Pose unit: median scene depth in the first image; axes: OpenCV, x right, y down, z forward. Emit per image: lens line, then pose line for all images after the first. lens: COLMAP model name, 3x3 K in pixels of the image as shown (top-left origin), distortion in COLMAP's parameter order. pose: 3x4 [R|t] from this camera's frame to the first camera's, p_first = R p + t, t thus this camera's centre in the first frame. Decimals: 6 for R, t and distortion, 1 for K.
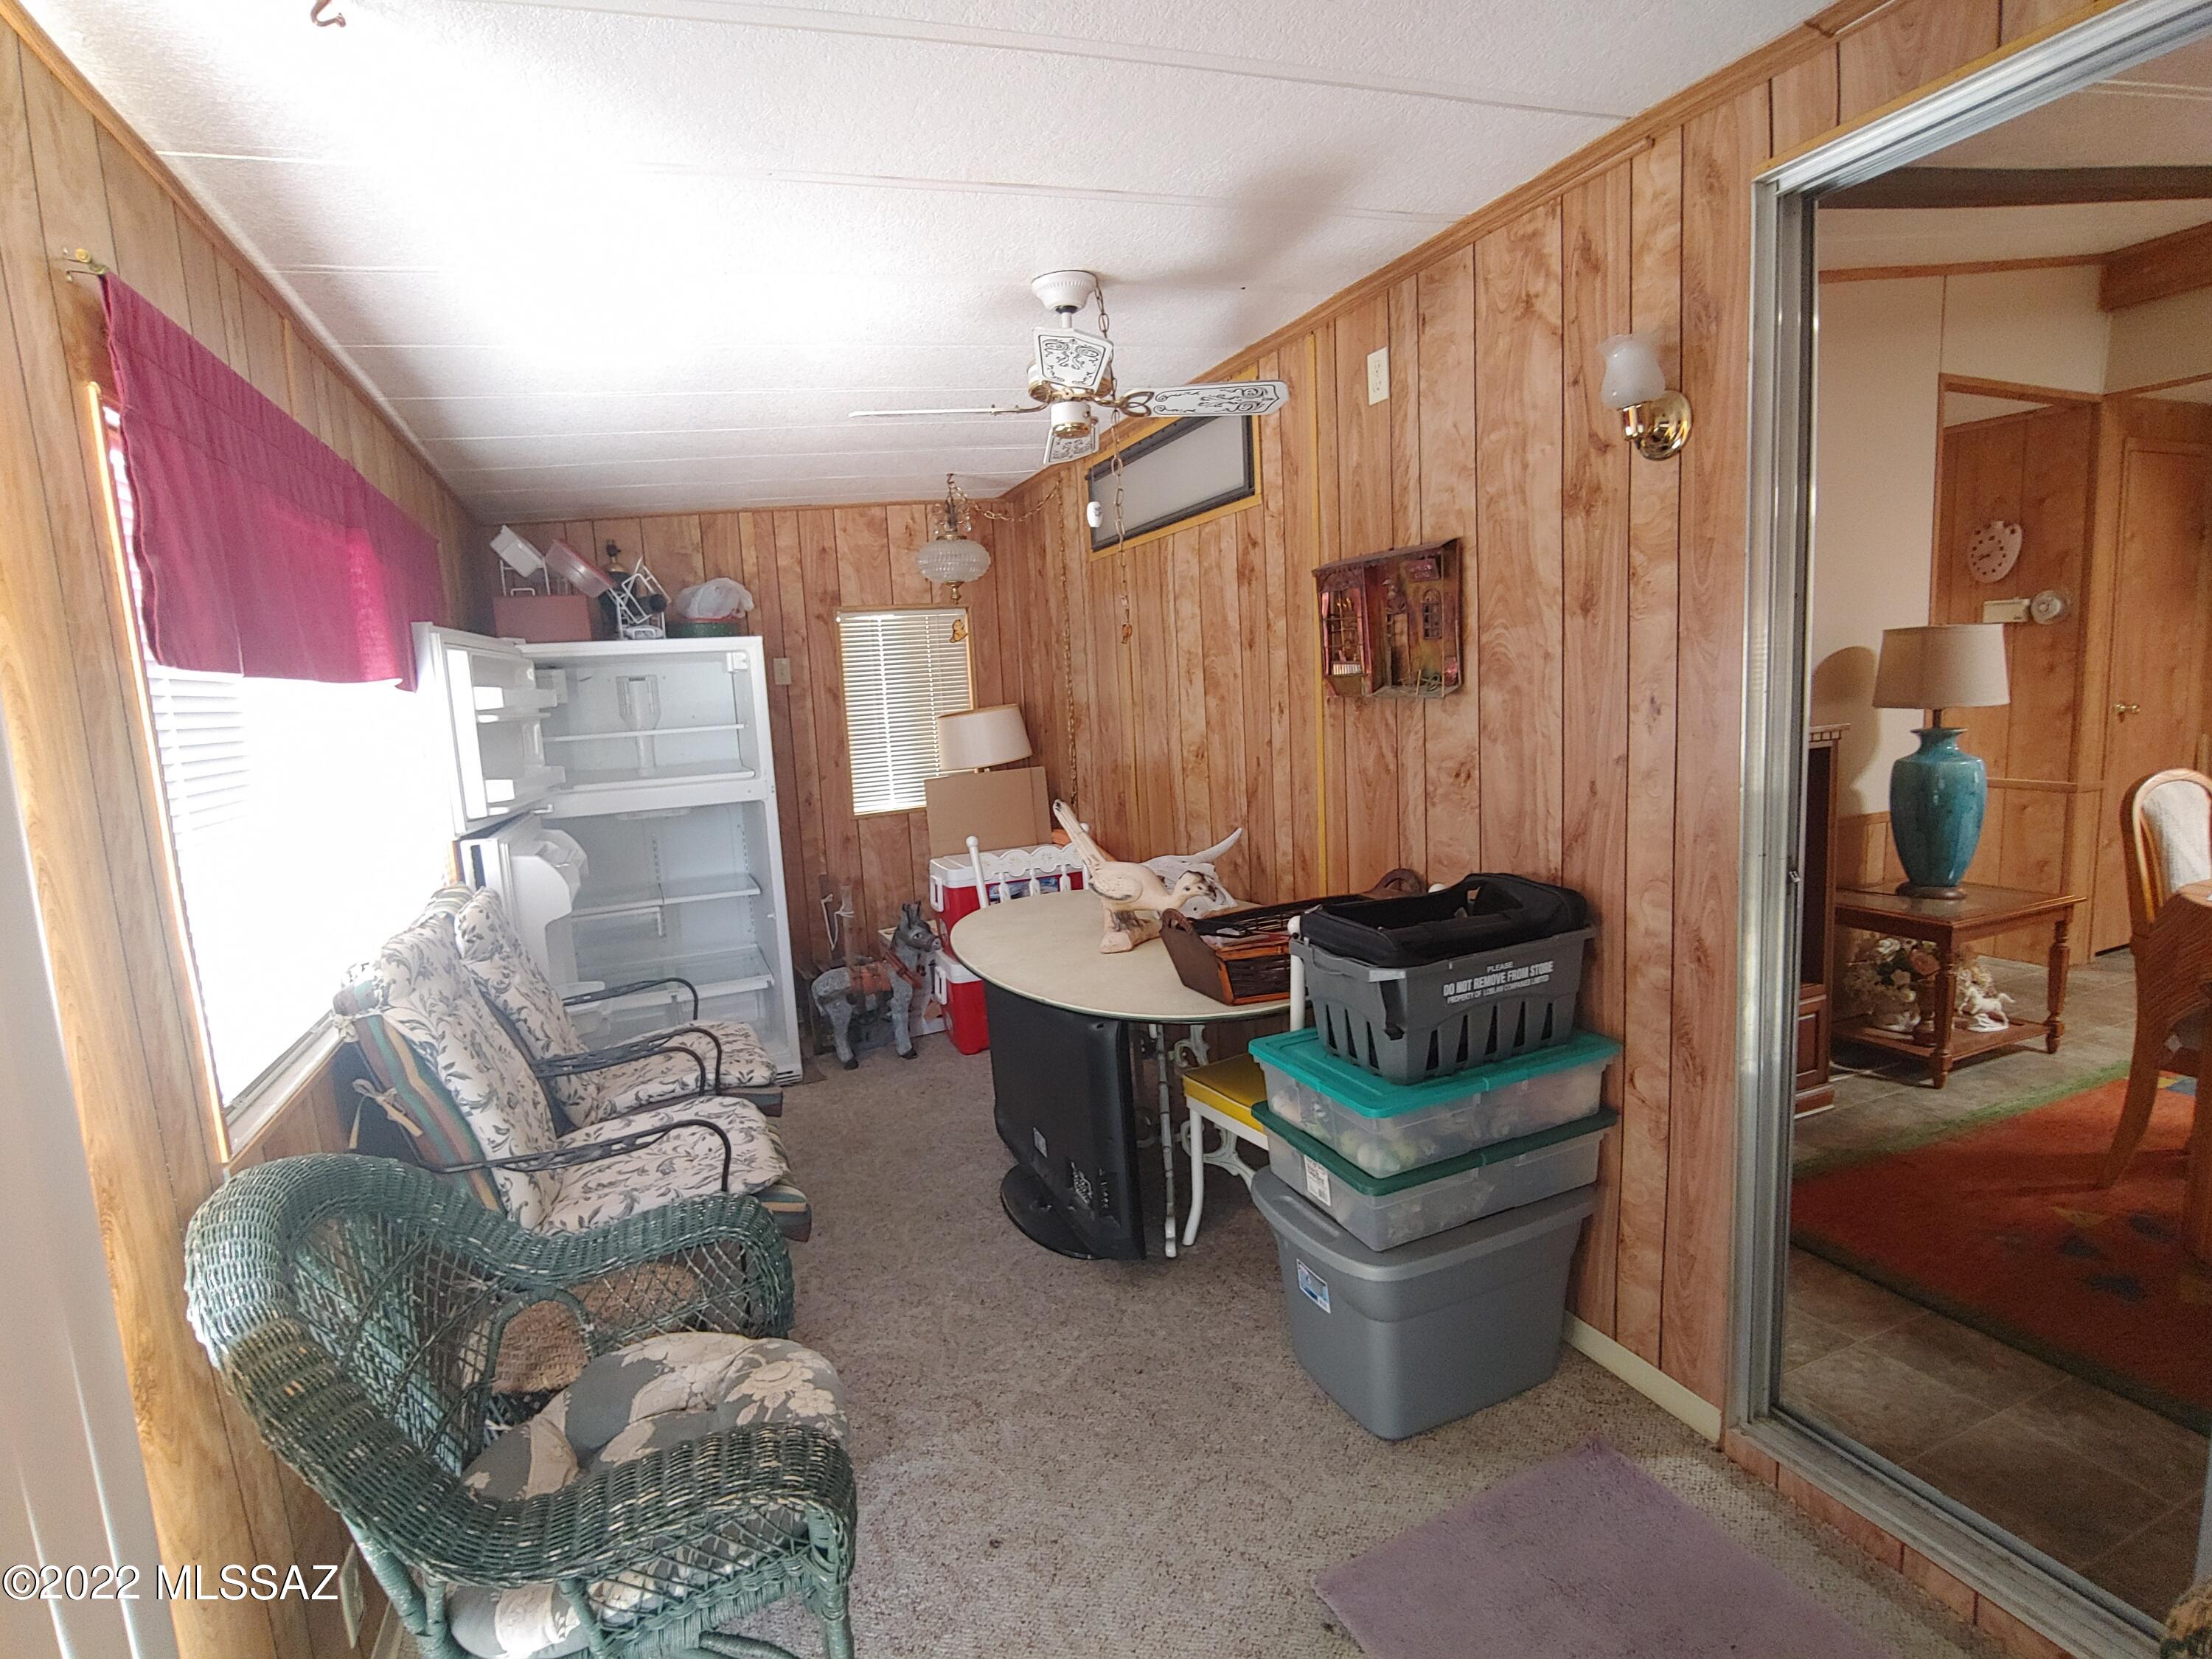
lens RADIAL K [[1070.0, 0, 1111.1], [0, 1070.0, 825.7], [0, 0, 1]] dist [-0.013147, -0.003061]
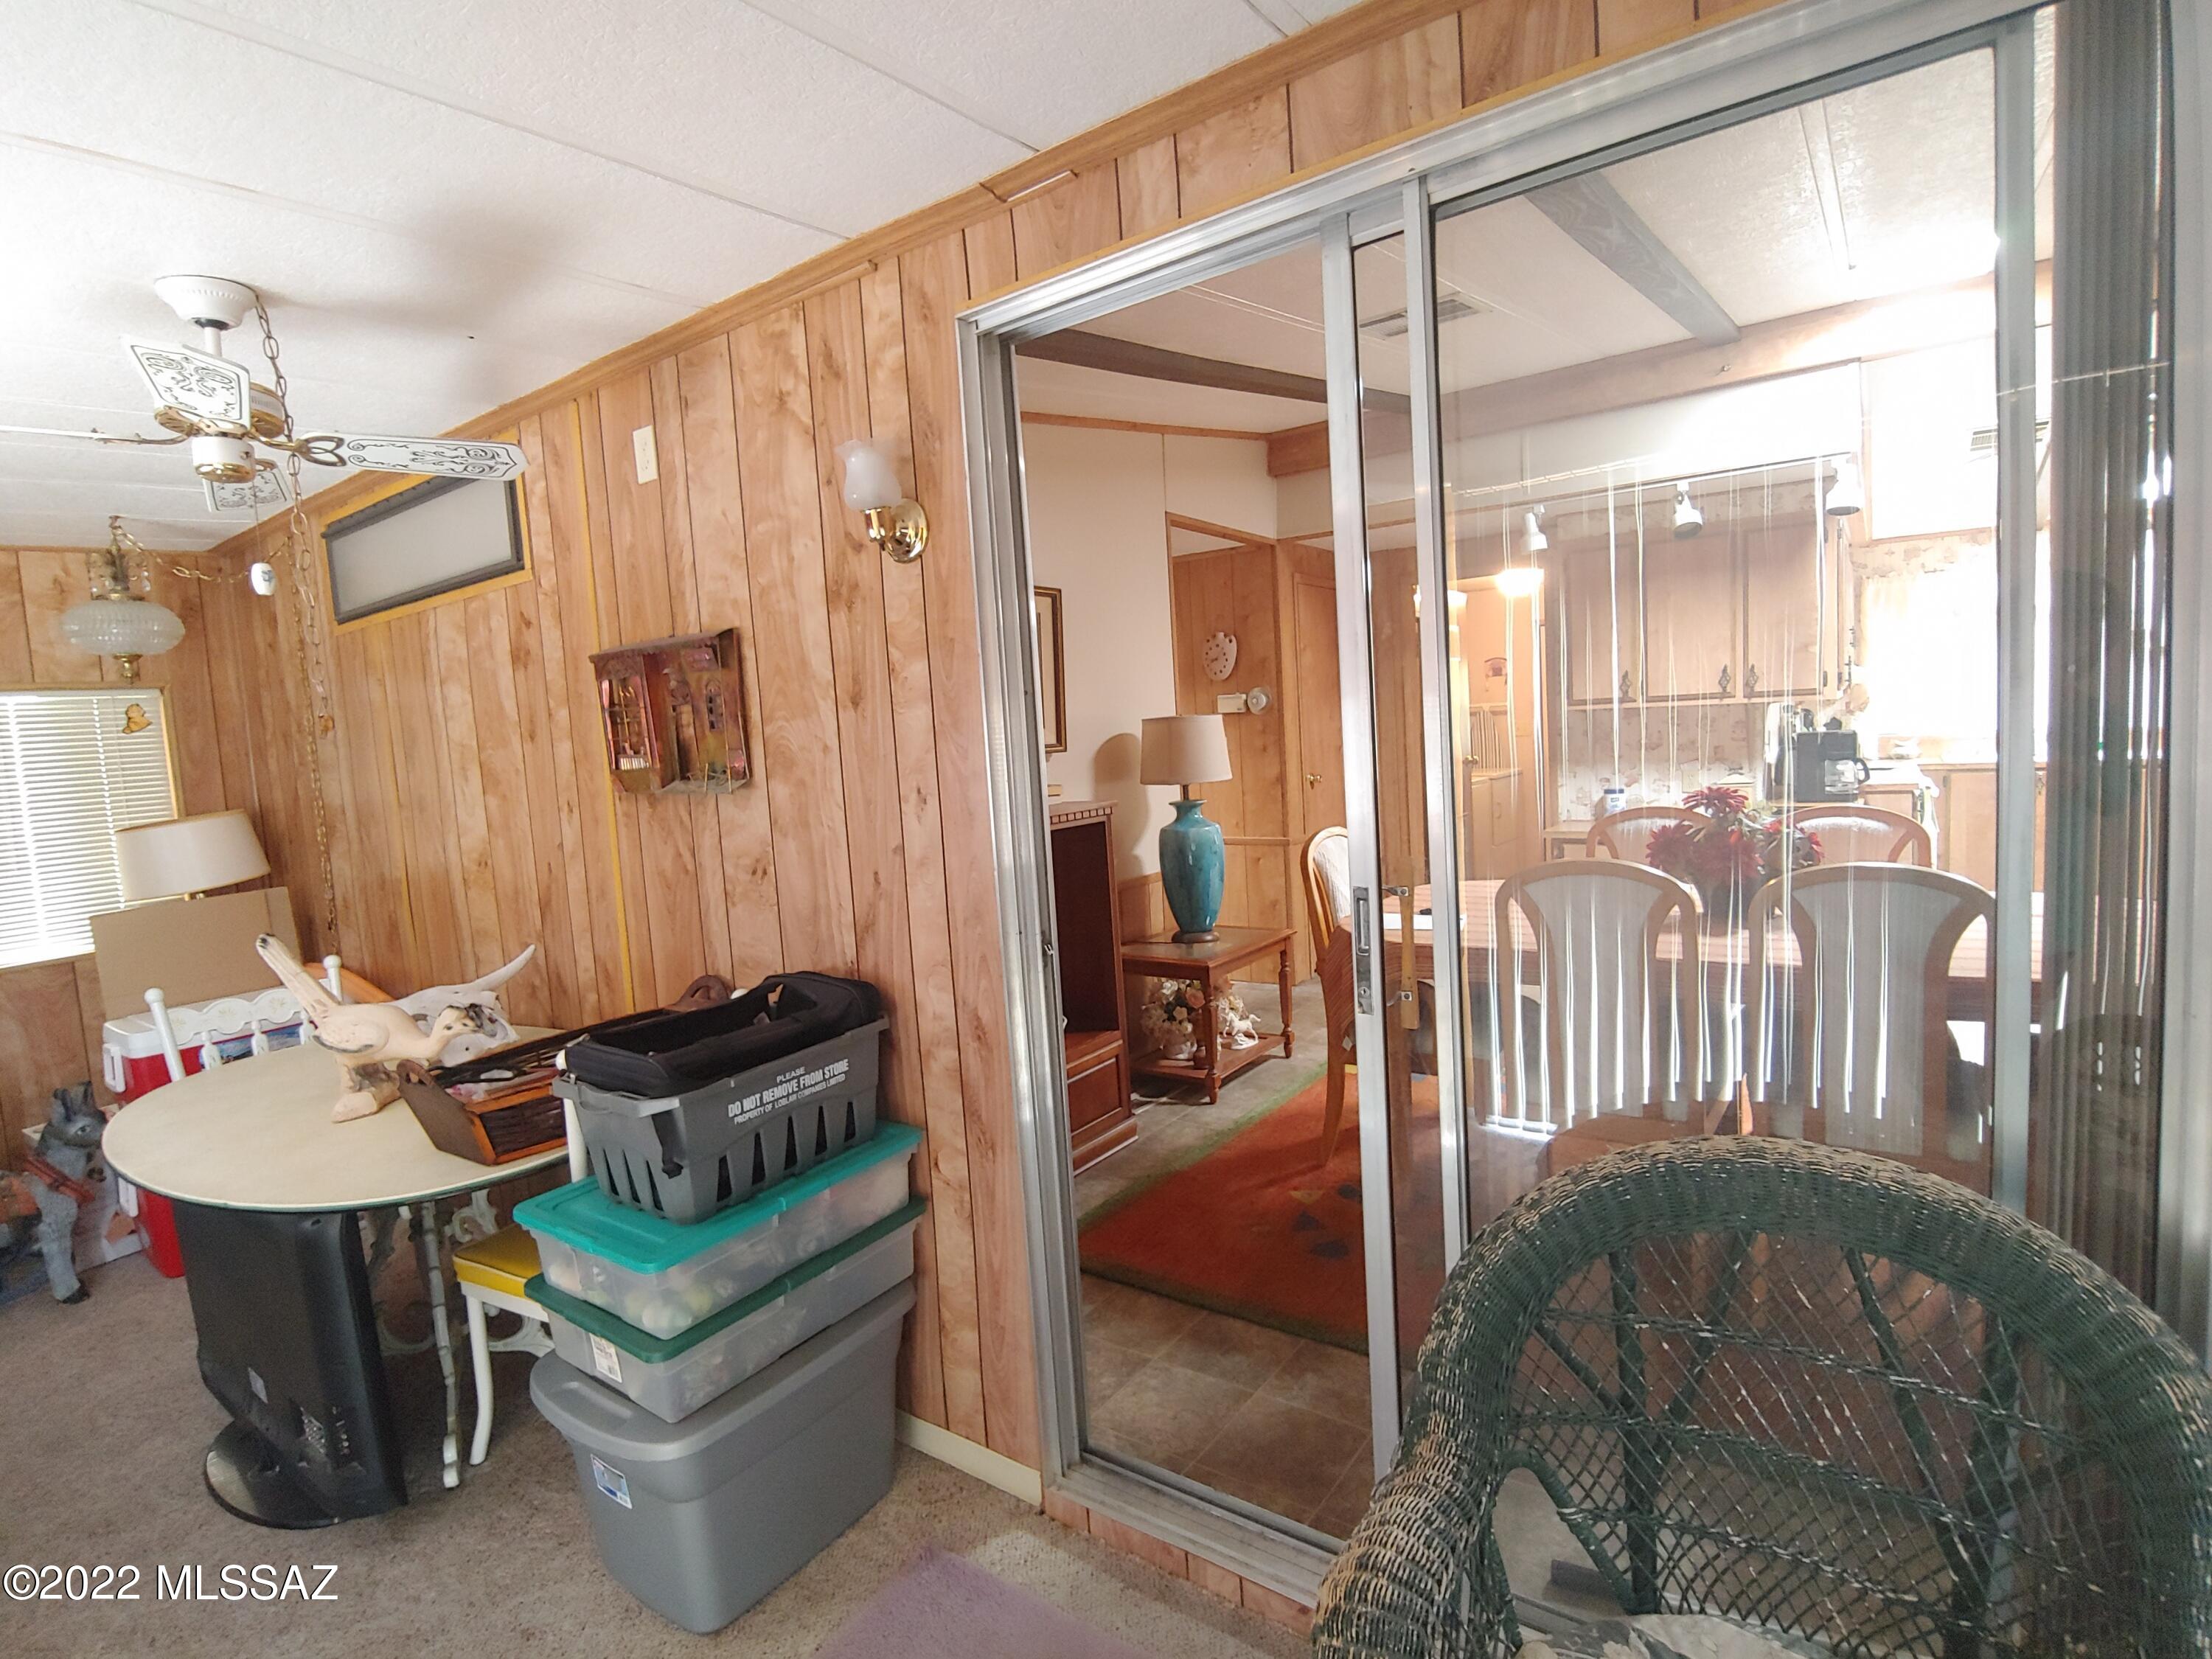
lens RADIAL K [[1070.0, 0, 1091.8], [0, 1070.0, 823.3], [0, 0, 1]] dist [-0.013147, -0.003061]
pose [[0.858814, -0.045418, 0.510271, 0.099090], [0.085674, 0.994768, -0.055652, -0.011886], [-0.505073, 0.091512, 0.858211, 0.023493]]
